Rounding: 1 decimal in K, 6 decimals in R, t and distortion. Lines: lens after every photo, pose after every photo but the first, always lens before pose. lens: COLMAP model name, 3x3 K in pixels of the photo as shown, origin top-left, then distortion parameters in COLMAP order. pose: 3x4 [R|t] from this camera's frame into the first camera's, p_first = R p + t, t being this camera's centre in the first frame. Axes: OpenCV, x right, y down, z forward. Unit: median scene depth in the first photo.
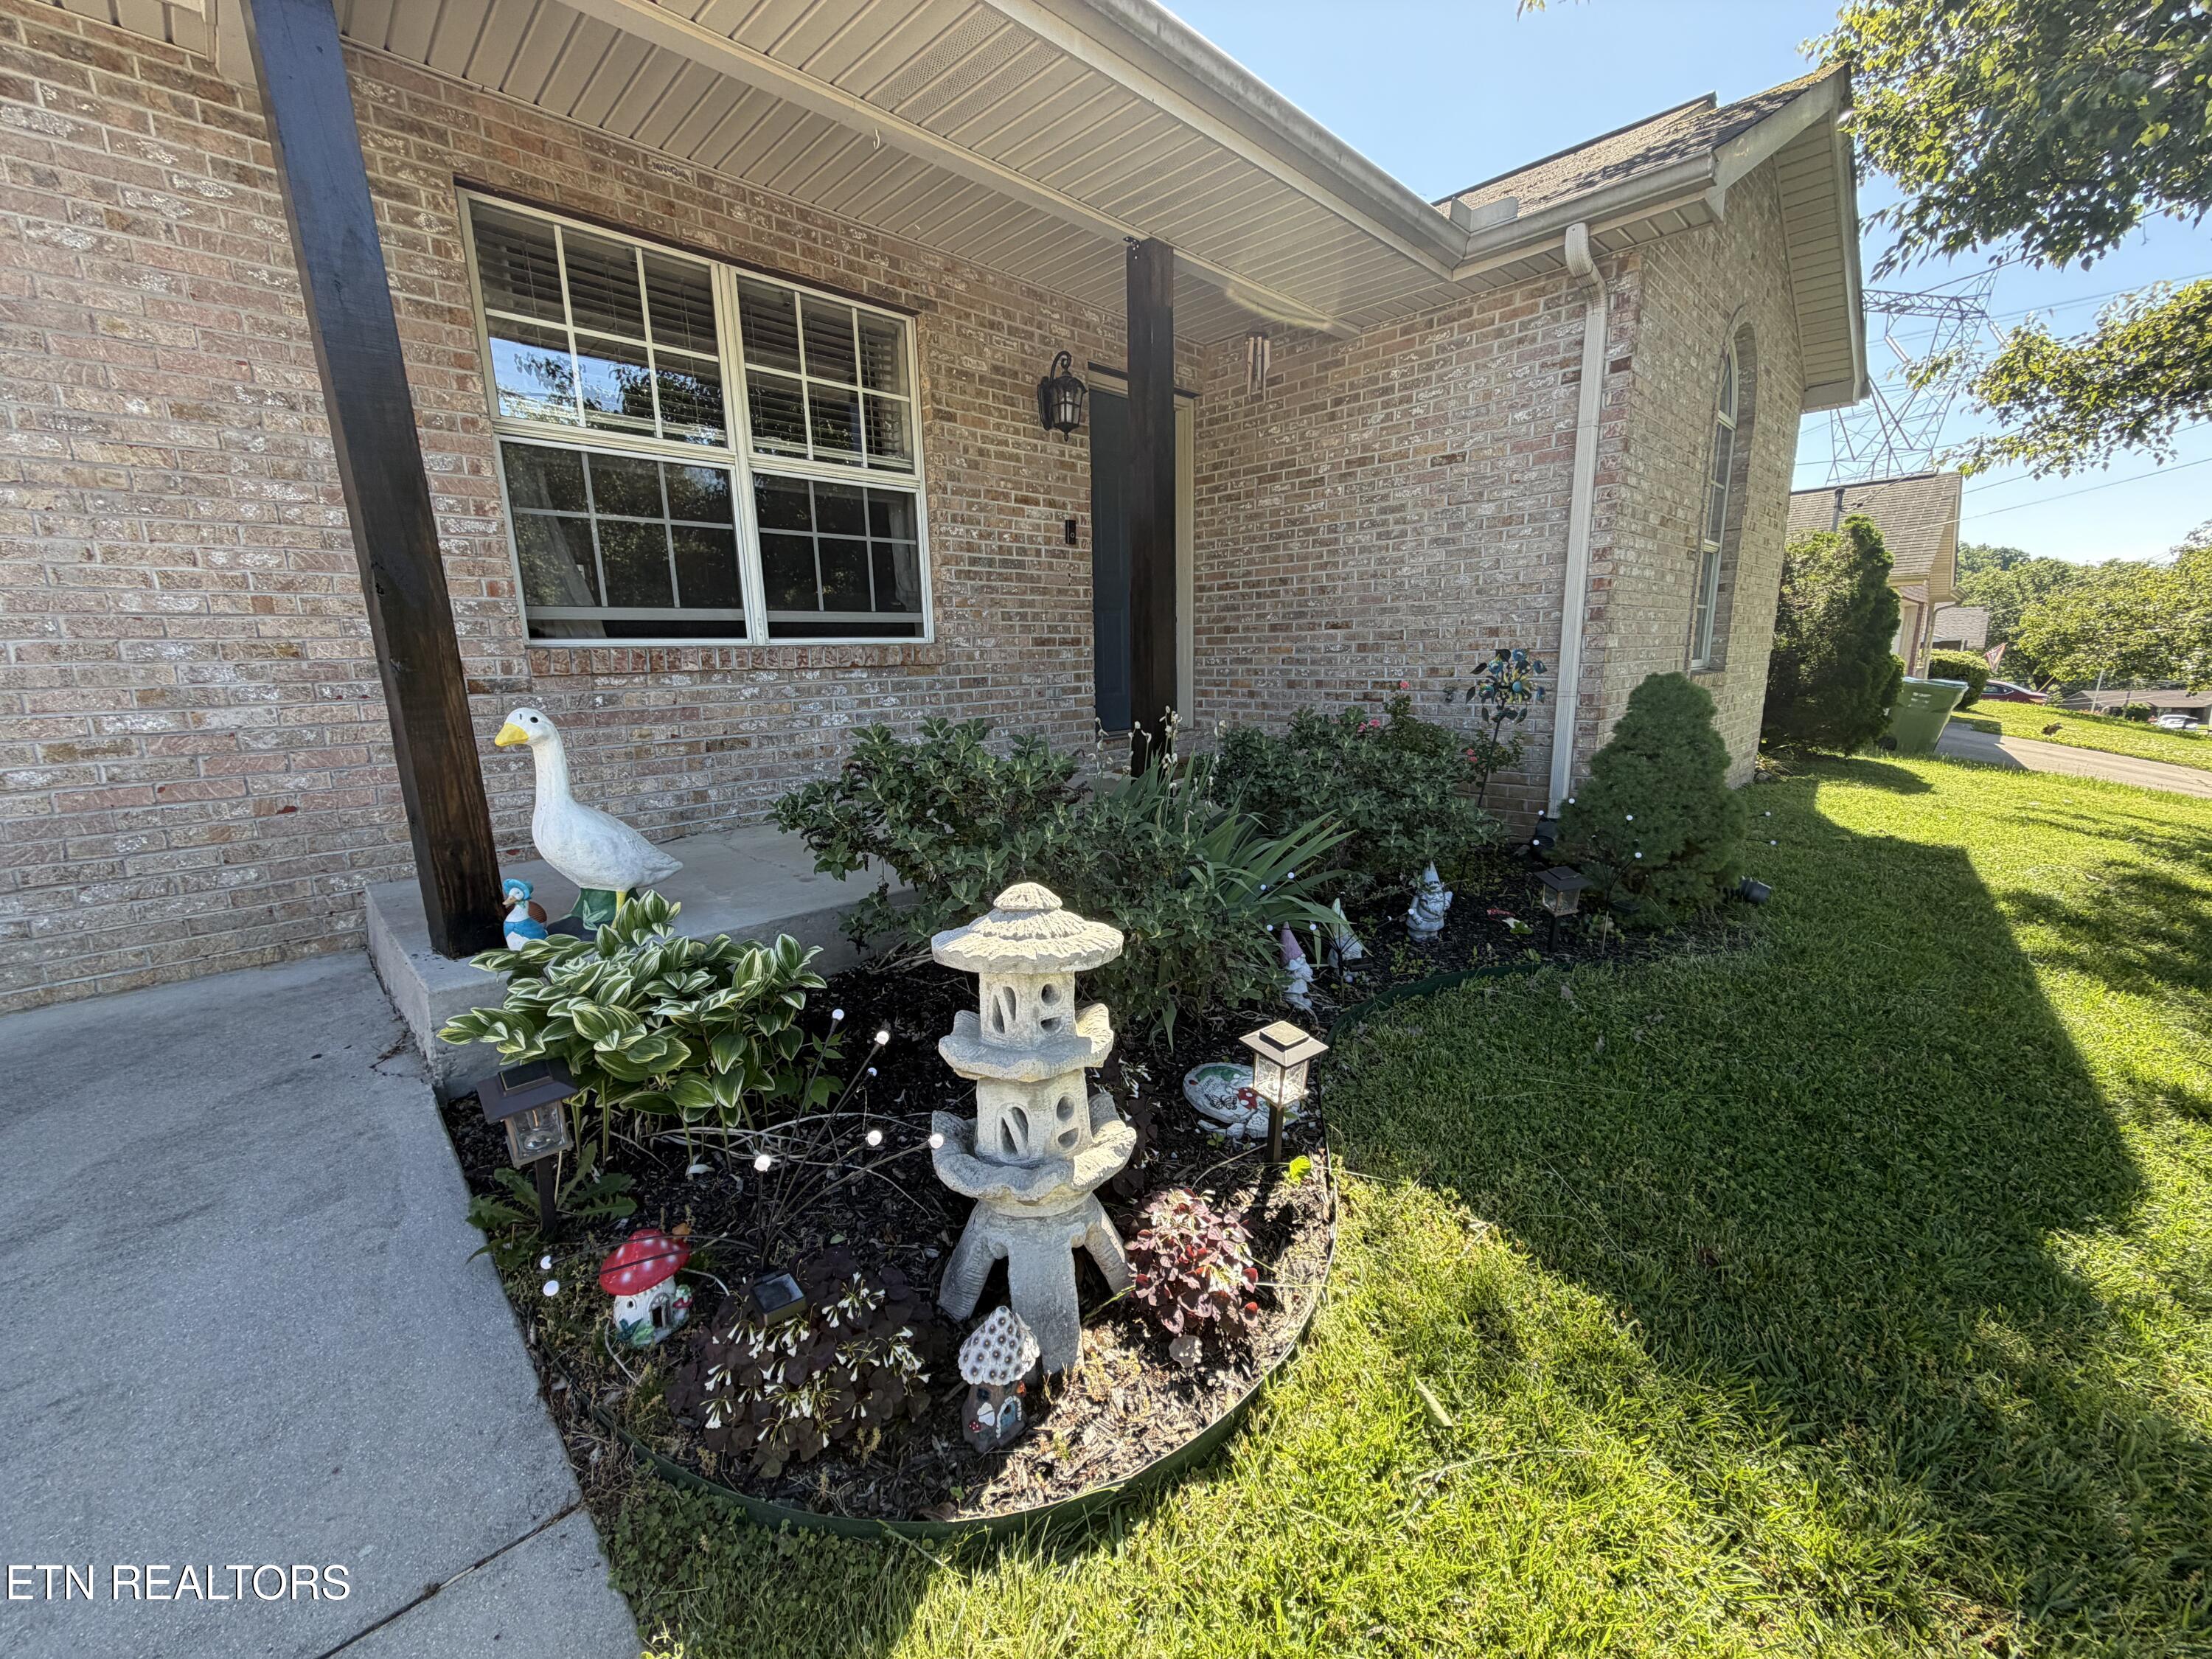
lens RADIAL K [[878.0, 0, 1096.0], [0, 878.0, 831.9], [0, 0, 1]] dist [0.000155, 0.000086]
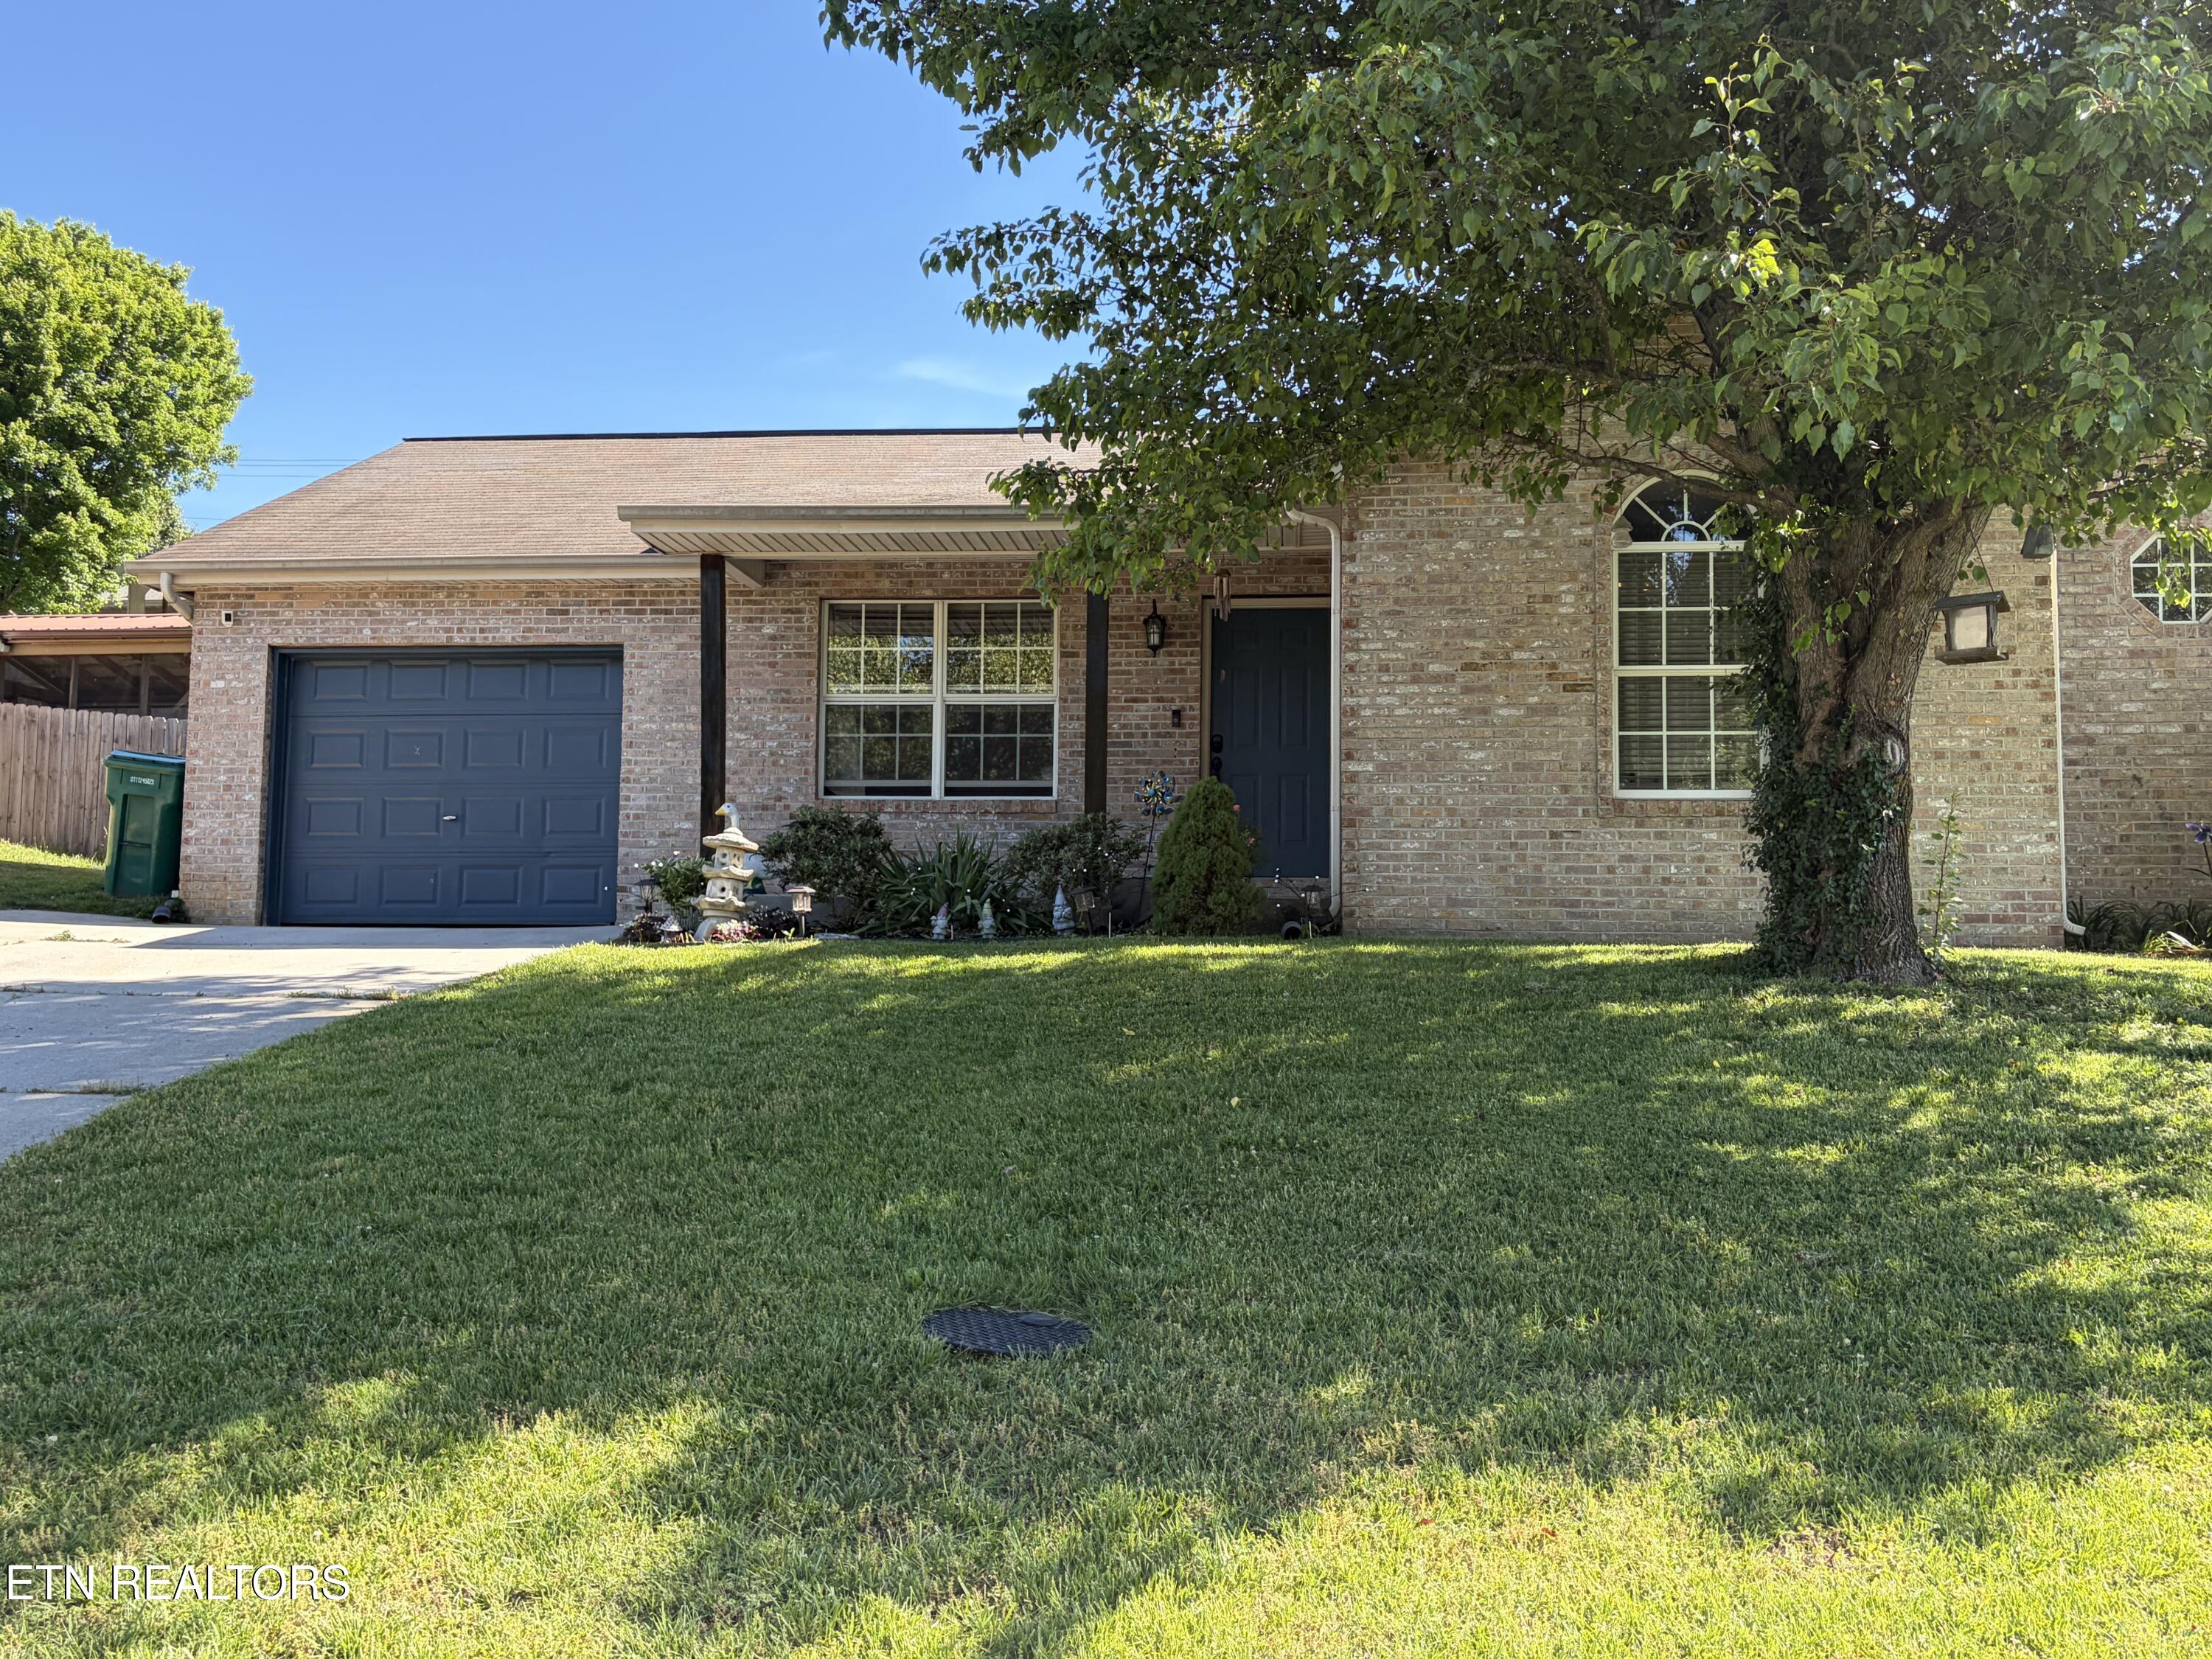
lens RADIAL K [[1989.1, 0, 1110.1], [0, 1989.1, 839.4], [0, 0, 1]] dist [0.084612, -0.108552]
pose [[0.636417, -0.038370, -0.770390, 2.796301], [-0.180797, 0.963518, -0.197345, 0.560676], [0.749857, 0.264878, 0.606262, -1.062560]]
